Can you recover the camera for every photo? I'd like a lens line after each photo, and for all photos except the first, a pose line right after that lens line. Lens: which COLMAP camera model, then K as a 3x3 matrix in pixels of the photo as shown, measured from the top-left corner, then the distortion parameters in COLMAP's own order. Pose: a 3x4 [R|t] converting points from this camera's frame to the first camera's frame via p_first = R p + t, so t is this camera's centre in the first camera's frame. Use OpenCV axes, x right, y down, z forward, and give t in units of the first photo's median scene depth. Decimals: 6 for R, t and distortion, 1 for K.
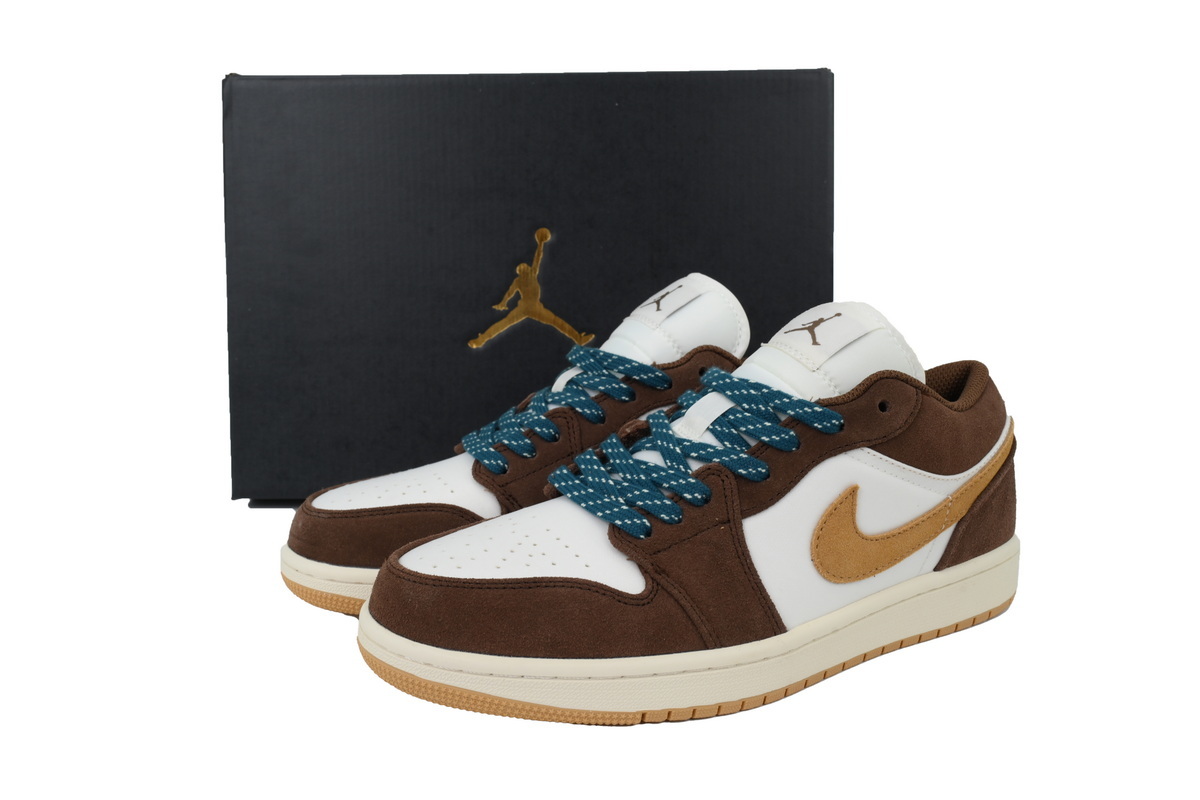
lens RADIAL K [[975.9, 0, 600.0], [0, 975.9, 400.0], [0, 0, 1]] dist [-0.001573, -0.001378]
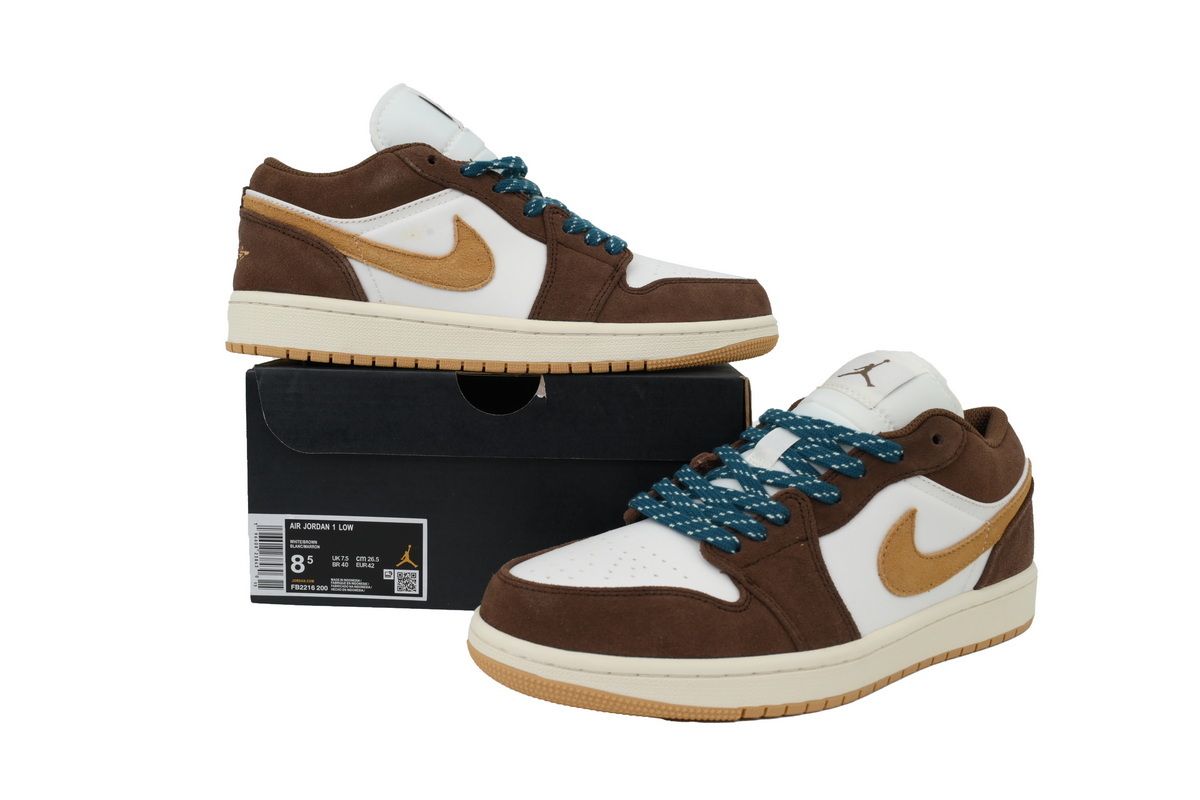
lens RADIAL K [[975.9, 0, 600.0], [0, 975.9, 400.0], [0, 0, 1]] dist [-0.001573, -0.001378]
pose [[0.996521, 0.018735, 0.081207, -0.192686], [-0.012591, 0.997064, -0.075527, 0.051094], [-0.082384, 0.074242, 0.993831, -0.101134]]
